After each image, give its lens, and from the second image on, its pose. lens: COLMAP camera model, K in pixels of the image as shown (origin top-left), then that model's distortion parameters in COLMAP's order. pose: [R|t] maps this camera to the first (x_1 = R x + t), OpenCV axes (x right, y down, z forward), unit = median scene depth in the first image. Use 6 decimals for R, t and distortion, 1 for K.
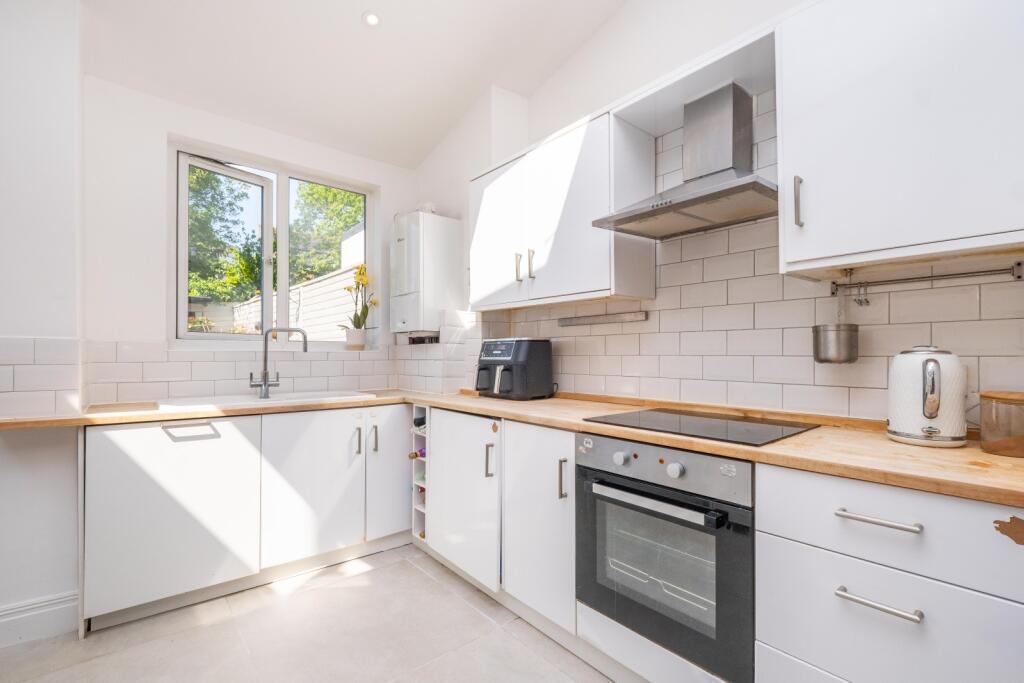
lens RADIAL K [[441.2, 0, 516.5], [0, 441.2, 353.5], [0, 0, 1]] dist [0.002003, -0.004001]
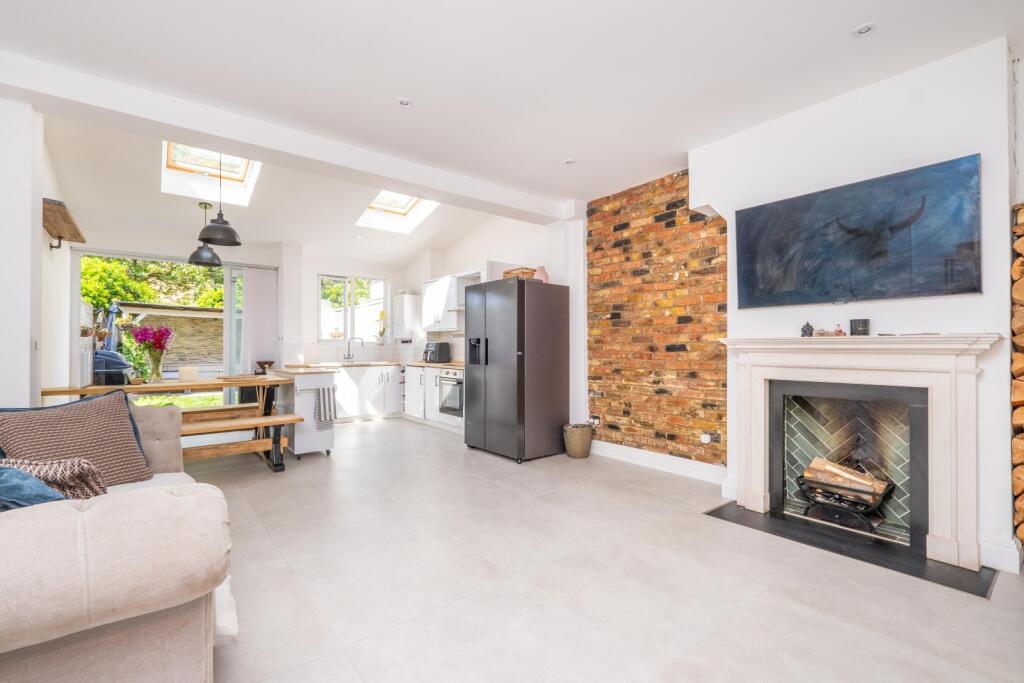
lens RADIAL K [[441.2, 0, 487.5], [0, 441.2, 345.1], [0, 0, 1]] dist [0.002003, -0.004001]
pose [[0.996336, 0.004598, -0.085404, 0.626577], [-0.004914, 0.999982, -0.003490, -0.006727], [0.085386, 0.003897, 0.996340, -1.978175]]
